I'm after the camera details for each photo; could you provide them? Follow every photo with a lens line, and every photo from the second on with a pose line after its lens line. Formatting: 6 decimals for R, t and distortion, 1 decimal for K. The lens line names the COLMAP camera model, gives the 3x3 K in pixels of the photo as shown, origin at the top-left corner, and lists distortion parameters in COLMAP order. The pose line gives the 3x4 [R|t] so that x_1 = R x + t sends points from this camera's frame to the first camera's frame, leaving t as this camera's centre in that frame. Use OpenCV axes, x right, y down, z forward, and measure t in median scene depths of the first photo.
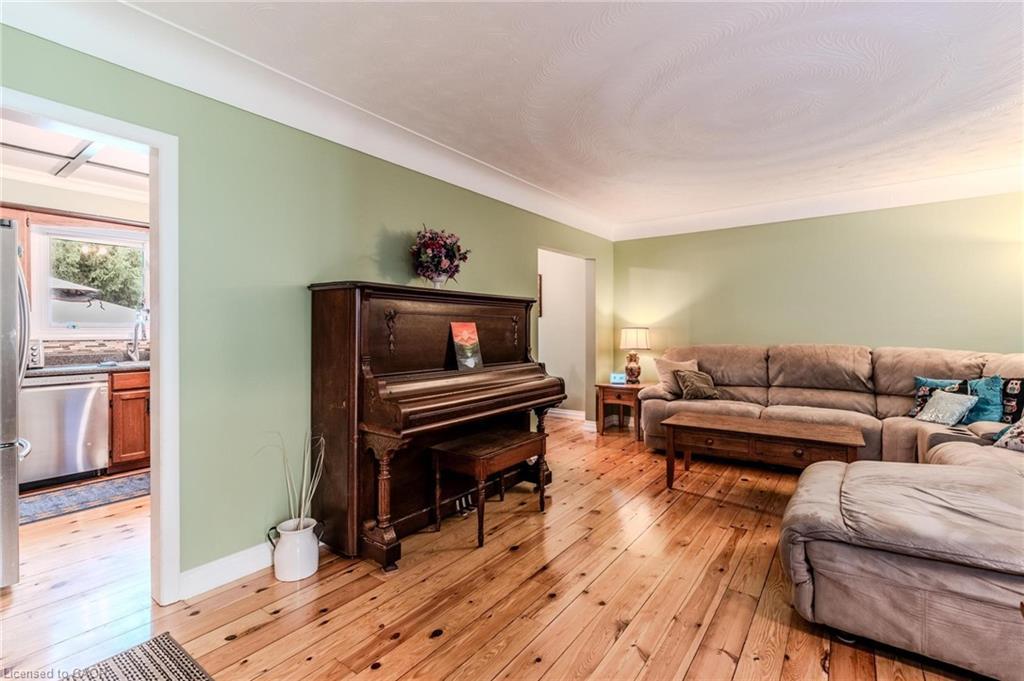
lens RADIAL K [[461.6, 0, 504.8], [0, 461.6, 326.3], [0, 0, 1]] dist [-0.000099, 0.000739]
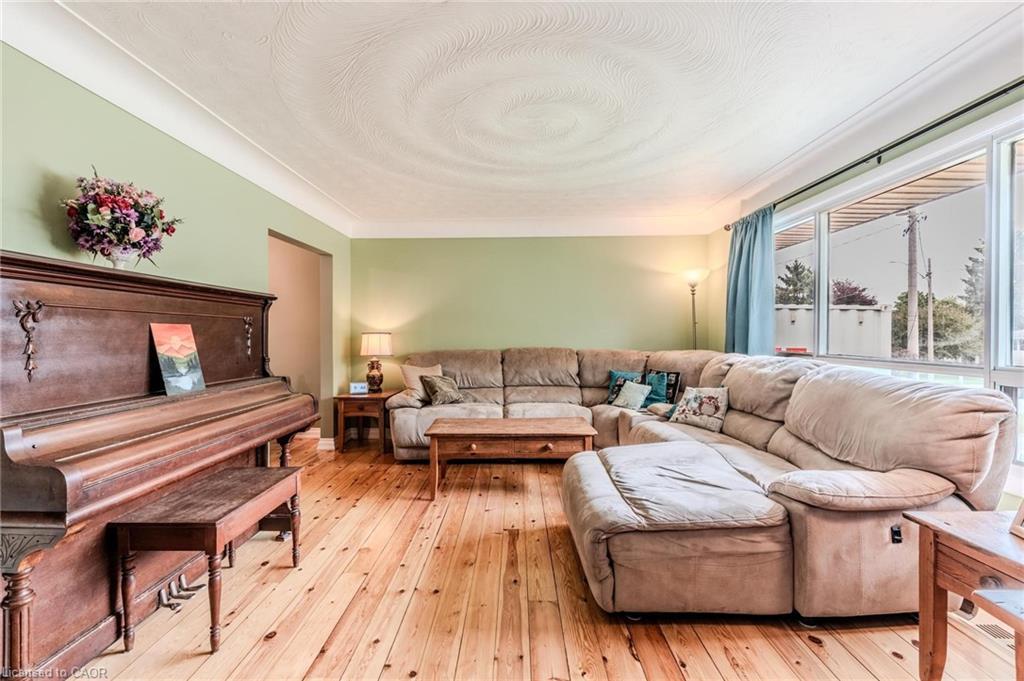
lens RADIAL K [[461.6, 0, 503.8], [0, 461.6, 335.9], [0, 0, 1]] dist [-0.000099, 0.000739]
pose [[0.821214, -0.002891, 0.570613, -0.070835], [-0.002353, 0.999962, 0.008452, 0.002161], [-0.570615, -0.008284, 0.821176, 0.152636]]
